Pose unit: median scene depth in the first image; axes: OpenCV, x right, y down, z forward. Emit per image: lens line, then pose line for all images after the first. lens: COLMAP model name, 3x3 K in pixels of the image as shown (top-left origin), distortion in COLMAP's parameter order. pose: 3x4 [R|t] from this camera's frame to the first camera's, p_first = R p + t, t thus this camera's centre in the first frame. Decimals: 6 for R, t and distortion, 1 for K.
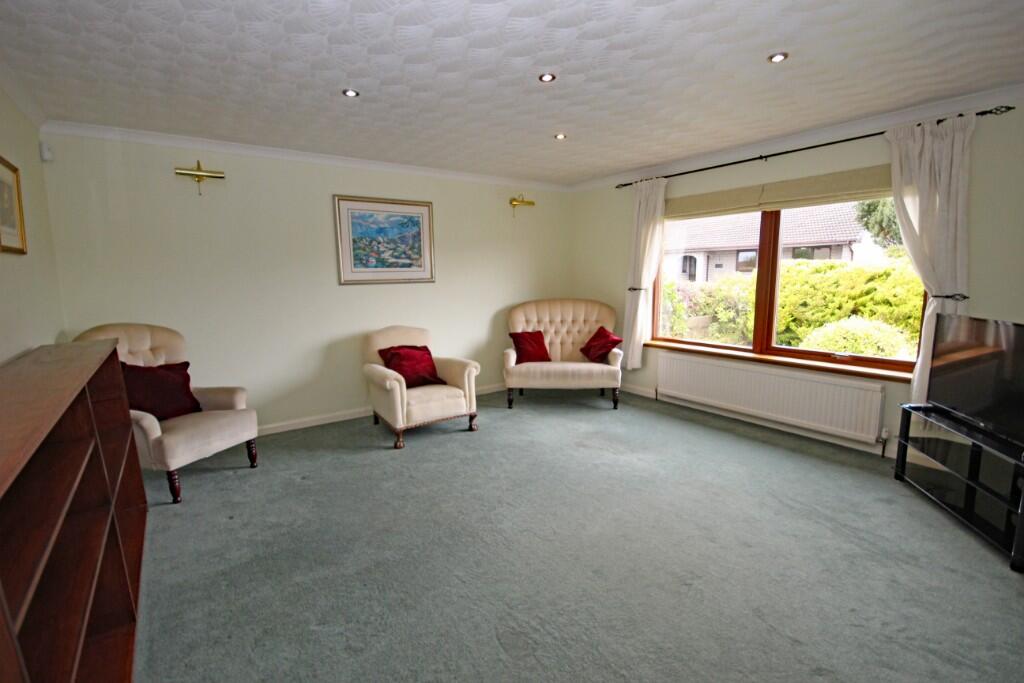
lens RADIAL K [[471.0, 0, 520.2], [0, 471.0, 345.0], [0, 0, 1]] dist [-0.000775, -0.000480]
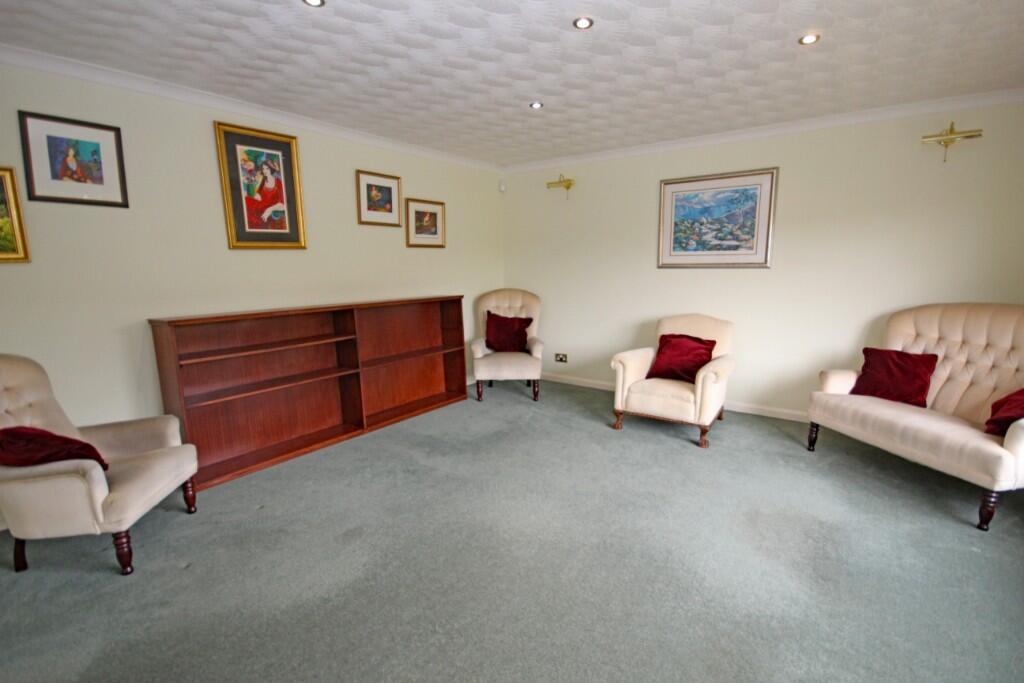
lens RADIAL K [[471.0, 0, 520.2], [0, 471.0, 345.0], [0, 0, 1]] dist [-0.000775, -0.000480]
pose [[0.319703, 0.179089, -0.930439, 0.509904], [-0.137664, 0.980335, 0.141391, -0.065071], [0.937464, 0.082885, 0.338070, 0.372285]]
